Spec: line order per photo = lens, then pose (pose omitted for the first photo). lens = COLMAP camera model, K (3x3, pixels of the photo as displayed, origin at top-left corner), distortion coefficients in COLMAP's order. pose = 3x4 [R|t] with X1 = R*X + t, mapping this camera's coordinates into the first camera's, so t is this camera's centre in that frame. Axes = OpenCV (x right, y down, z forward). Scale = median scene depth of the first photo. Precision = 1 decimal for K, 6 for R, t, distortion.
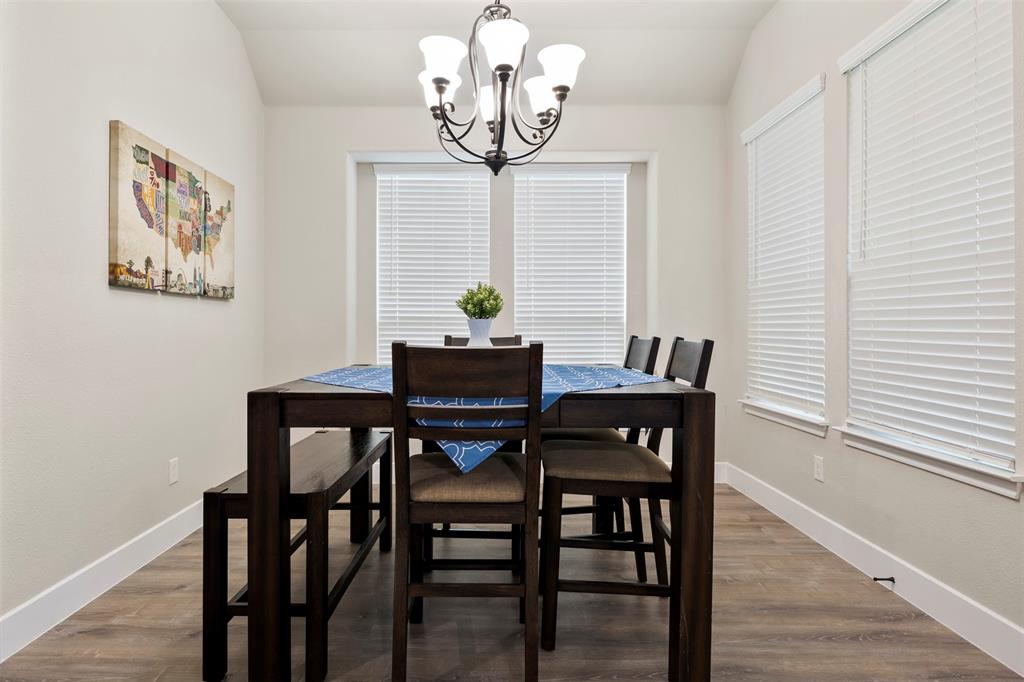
lens RADIAL K [[557.7, 0, 508.6], [0, 557.7, 327.9], [0, 0, 1]] dist [-0.006431, -0.001975]
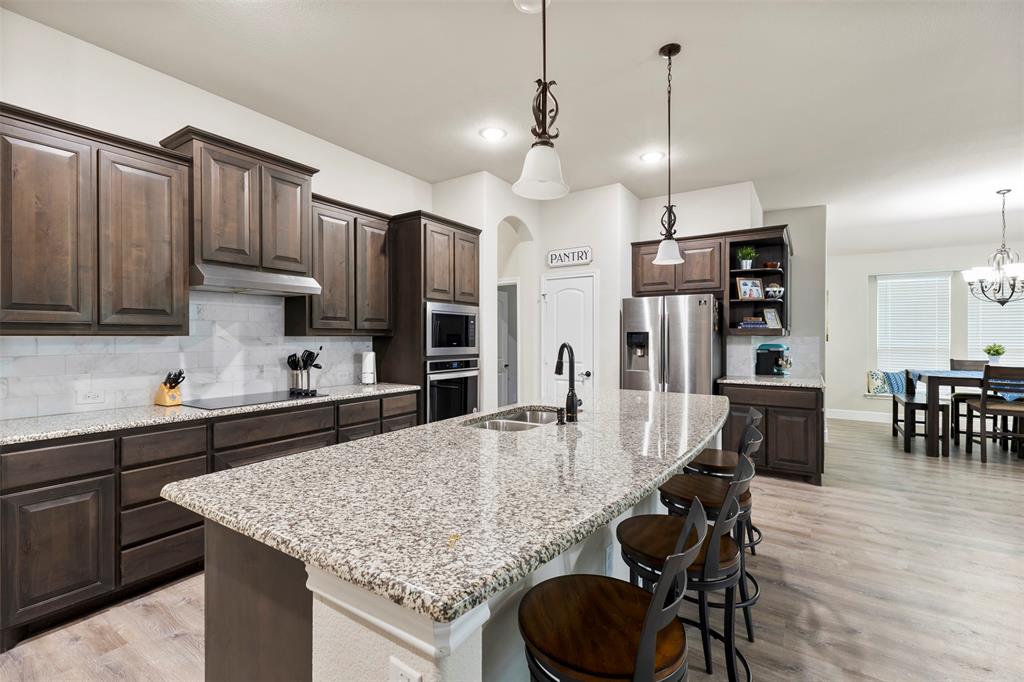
lens RADIAL K [[456.6, 0, 509.7], [0, 456.6, 333.4], [0, 0, 1]] dist [0.011798, -0.000531]
pose [[0.824132, 0.000018, -0.566397, -0.776544], [-0.000815, 0.999999, -0.001155, -0.128909], [0.566397, 0.001413, 0.824131, -2.453361]]
